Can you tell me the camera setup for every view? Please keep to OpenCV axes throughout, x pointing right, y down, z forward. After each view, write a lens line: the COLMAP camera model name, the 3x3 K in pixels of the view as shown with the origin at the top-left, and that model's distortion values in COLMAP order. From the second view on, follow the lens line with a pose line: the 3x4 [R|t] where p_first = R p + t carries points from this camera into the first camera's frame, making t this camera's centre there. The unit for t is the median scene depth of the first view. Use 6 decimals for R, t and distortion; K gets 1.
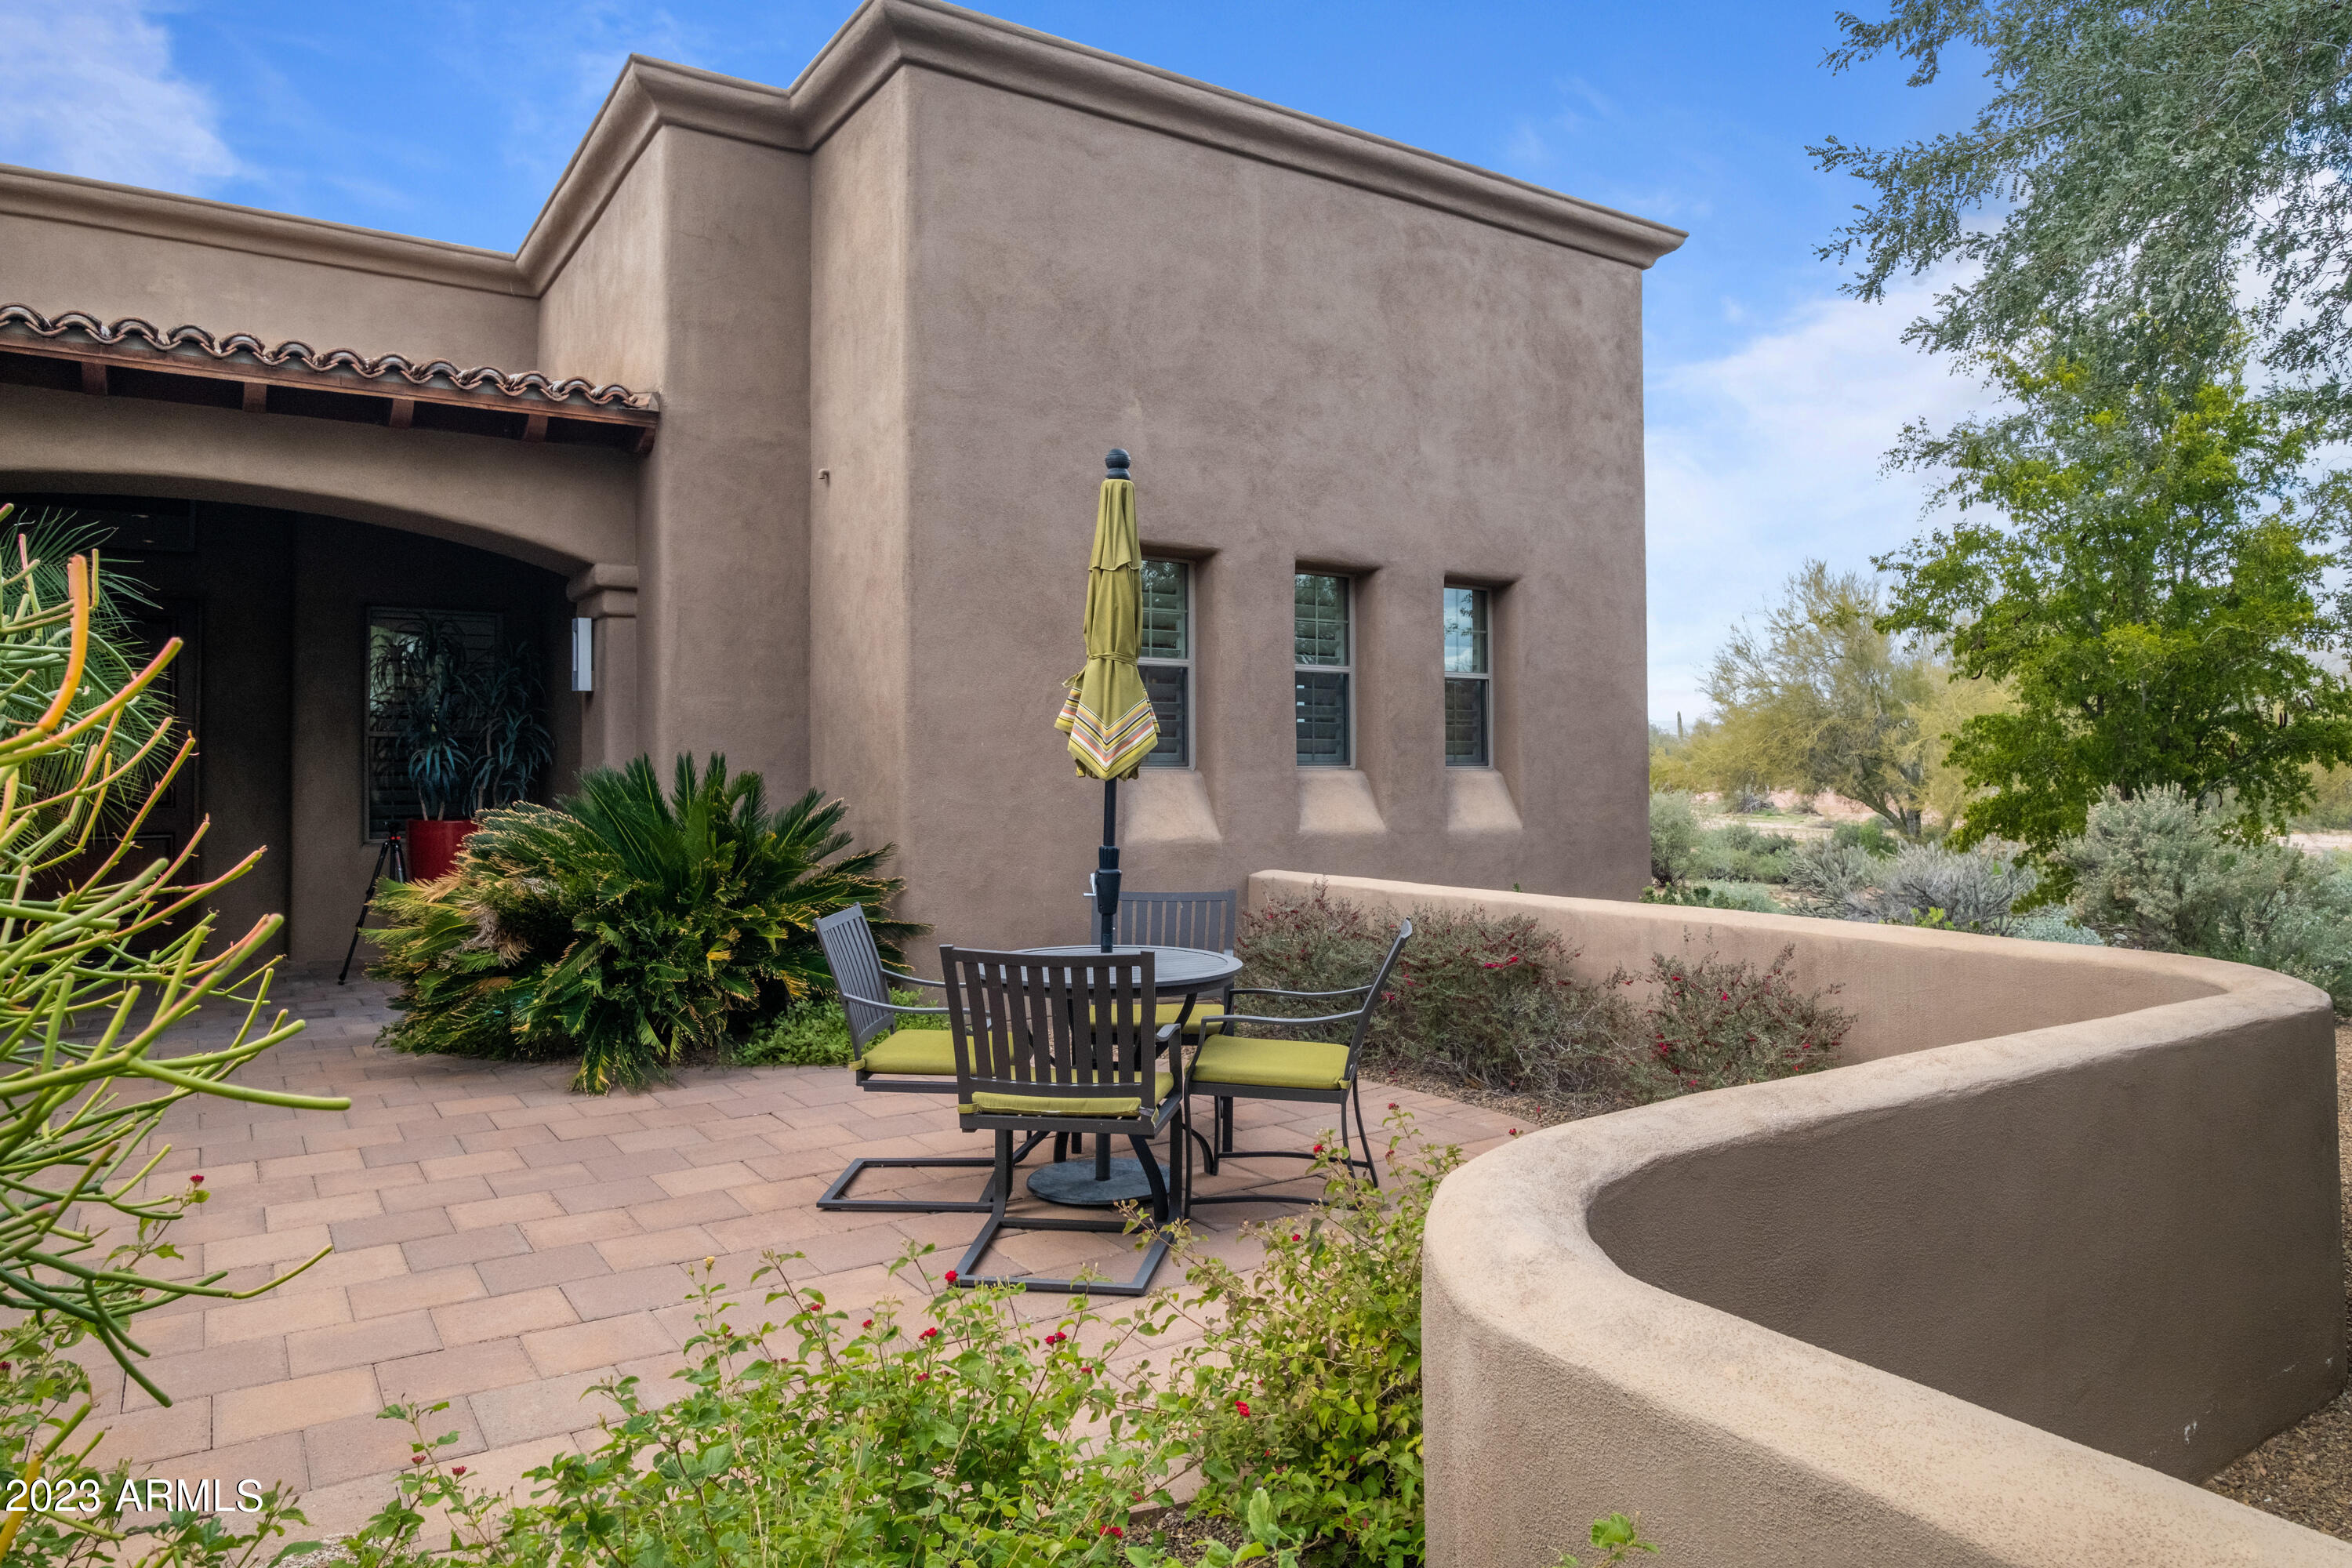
lens RADIAL K [[1465.4, 0, 1189.7], [0, 1465.4, 736.0], [0, 0, 1]] dist [0.002316, 0.000653]
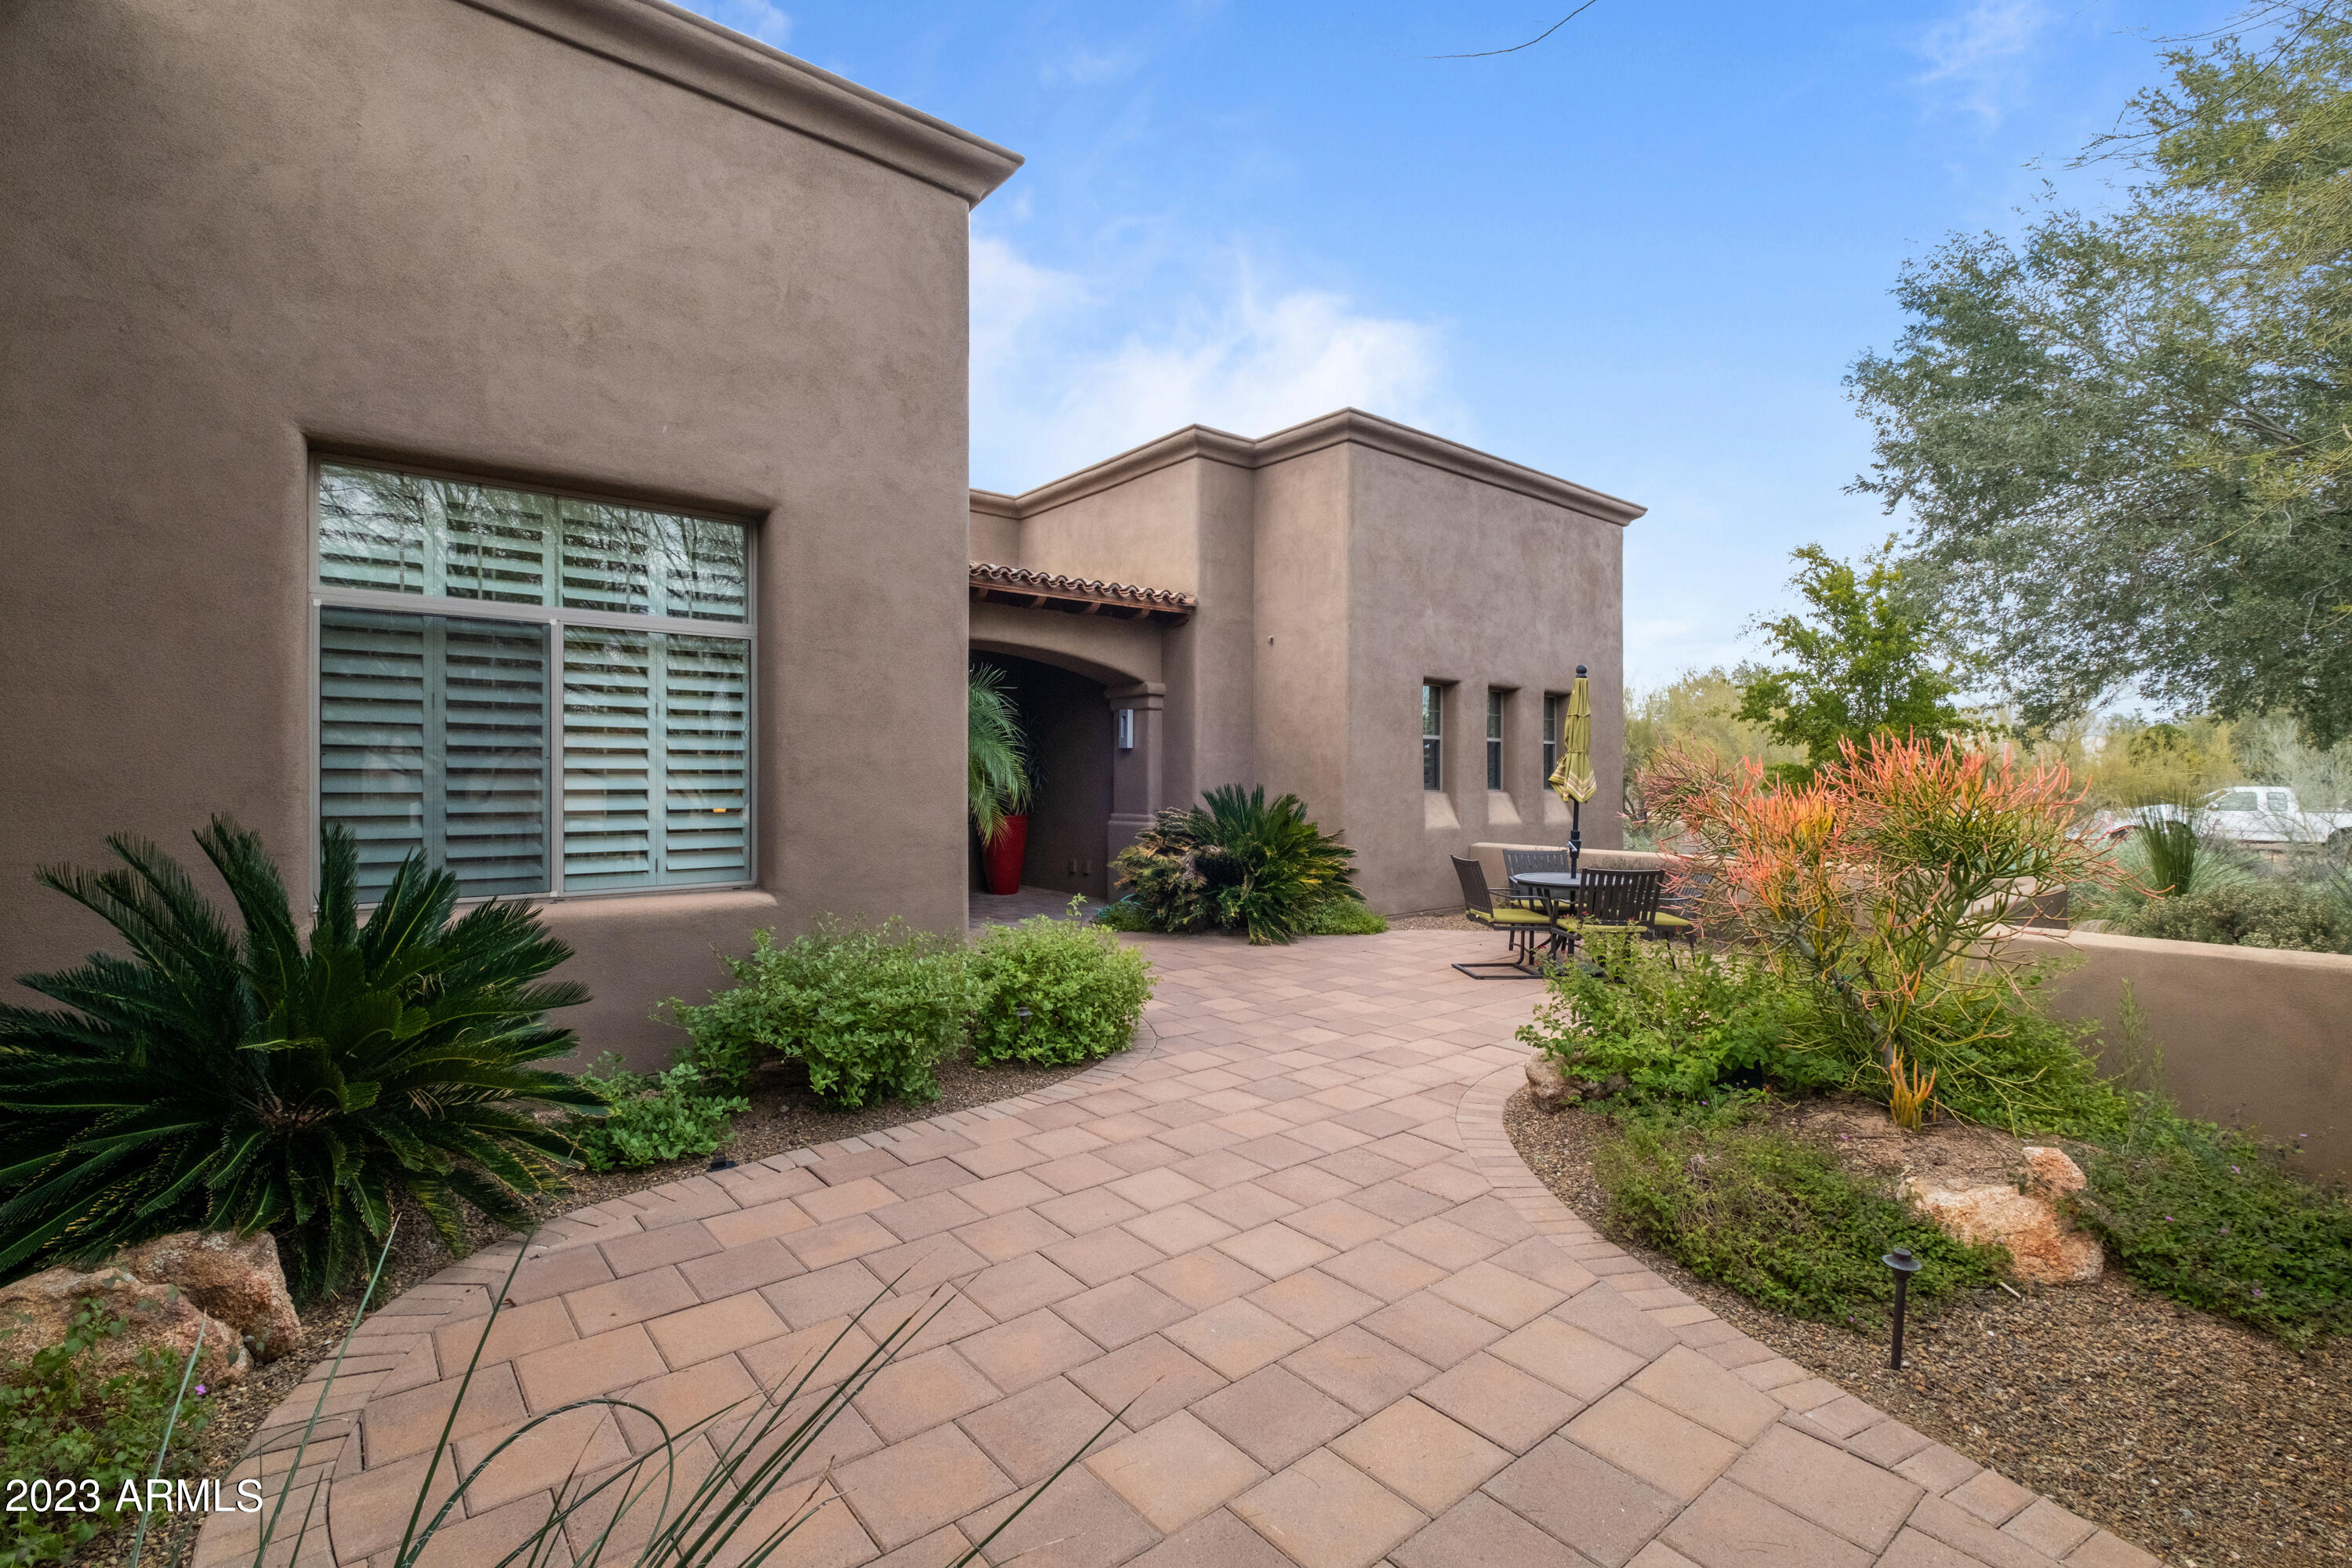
lens RADIAL K [[1044.3, 0, 1155.2], [0, 1044.3, 779.0], [0, 0, 1]] dist [-0.003839, 0.000140]
pose [[0.995996, 0.009041, 0.088935, -0.520433], [-0.010926, 0.999726, 0.020722, -0.019606], [-0.088723, -0.021611, 0.995822, -0.370184]]
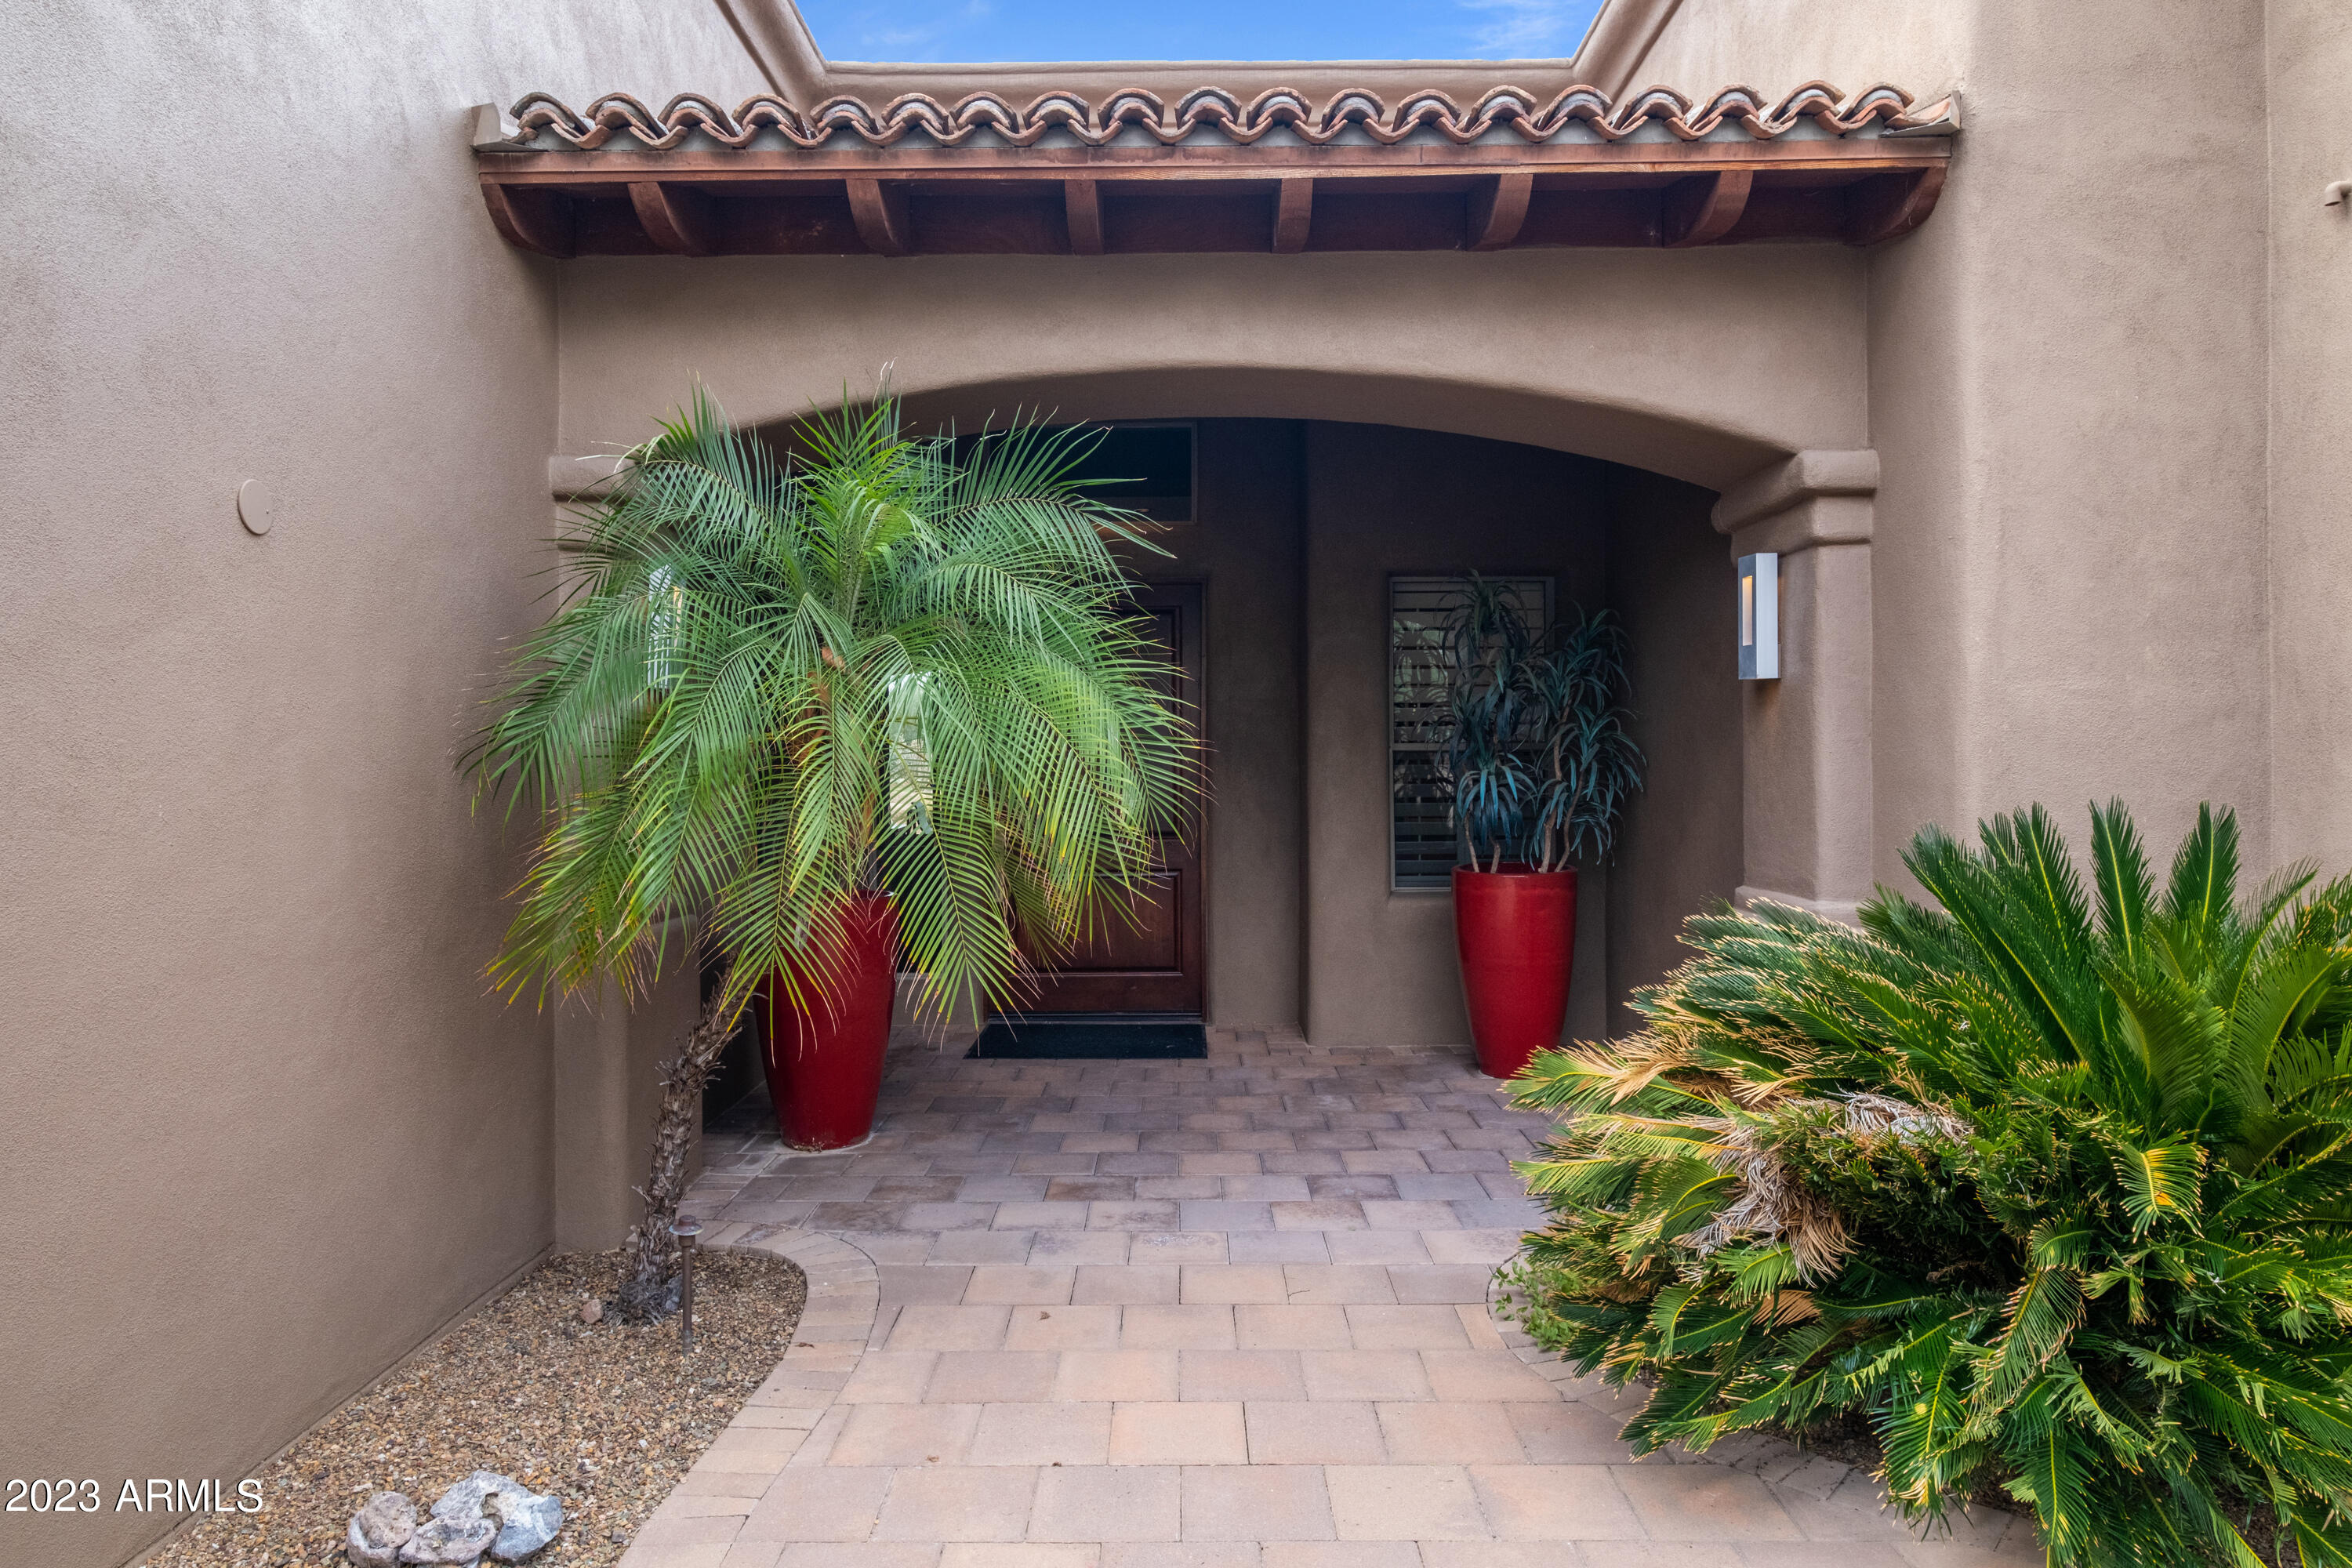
lens RADIAL K [[1465.4, 0, 1179.5], [0, 1465.4, 772.0], [0, 0, 1]] dist [0.002316, 0.000653]
pose [[0.828784, 0.001016, -0.559568, -0.291499], [0.017401, 0.999468, 0.027586, -0.014568], [0.559298, -0.032600, 0.828325, 0.401563]]
